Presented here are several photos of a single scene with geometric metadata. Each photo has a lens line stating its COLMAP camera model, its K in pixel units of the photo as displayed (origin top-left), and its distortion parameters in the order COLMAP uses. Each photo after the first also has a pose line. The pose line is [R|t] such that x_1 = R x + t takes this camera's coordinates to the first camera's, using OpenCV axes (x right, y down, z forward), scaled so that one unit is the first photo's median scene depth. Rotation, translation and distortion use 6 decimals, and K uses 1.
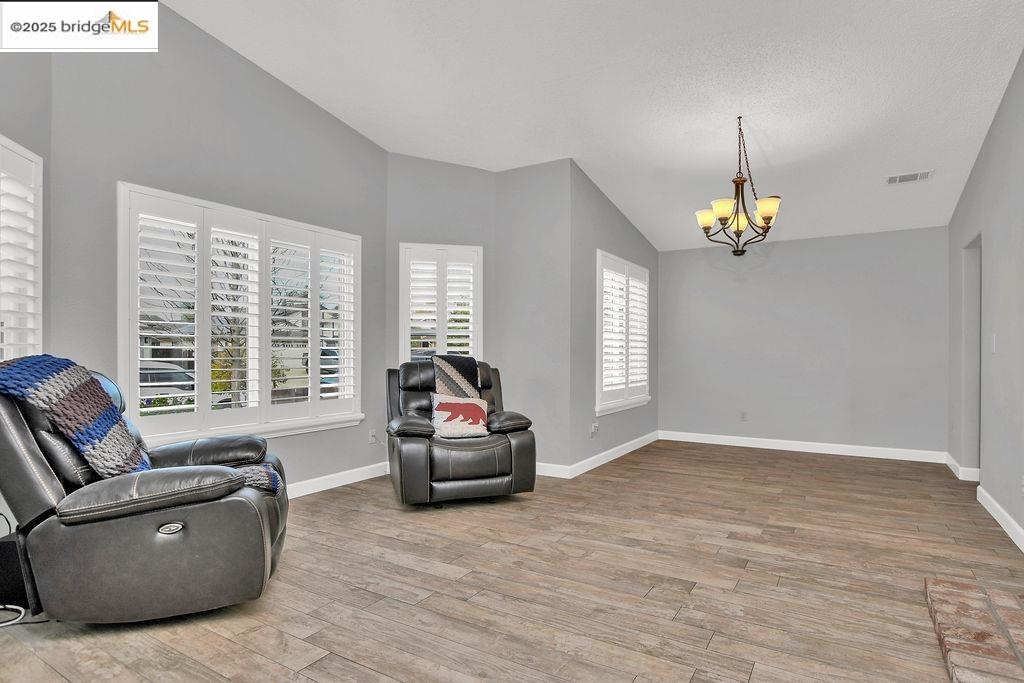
lens RADIAL K [[544.7, 0, 528.5], [0, 544.7, 351.4], [0, 0, 1]] dist [-0.015928, 0.000711]
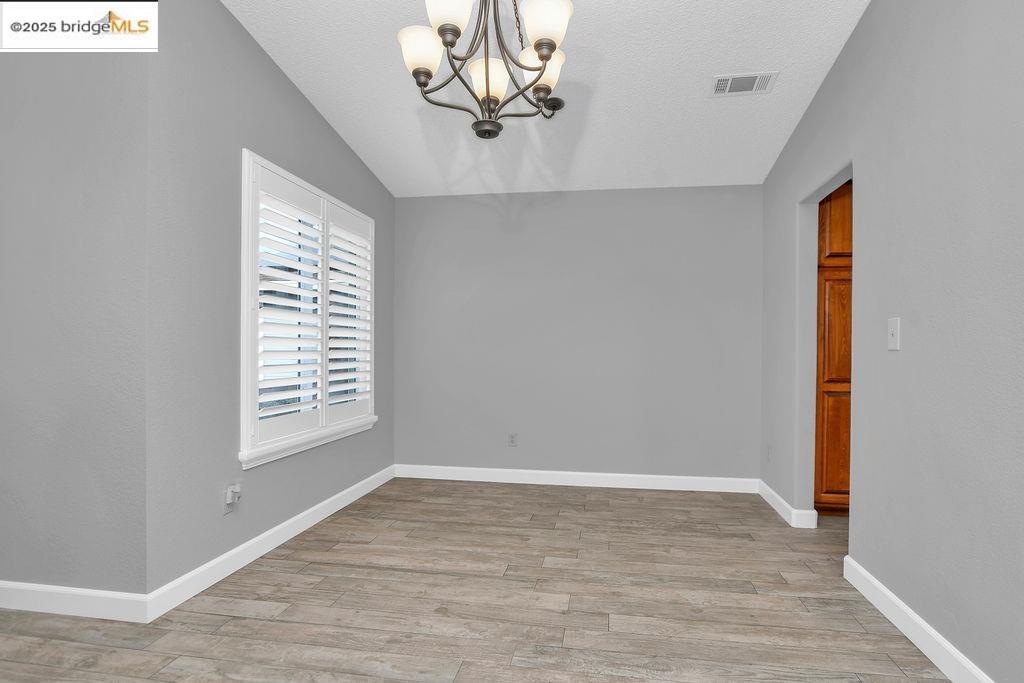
lens RADIAL K [[544.7, 0, 528.5], [0, 544.7, 351.4], [0, 0, 1]] dist [-0.015928, 0.000711]
pose [[0.926449, 0.000216, 0.376421, 0.206103], [-0.002681, 0.999978, 0.006026, 0.001657], [-0.376411, -0.006592, 0.926429, 0.468308]]
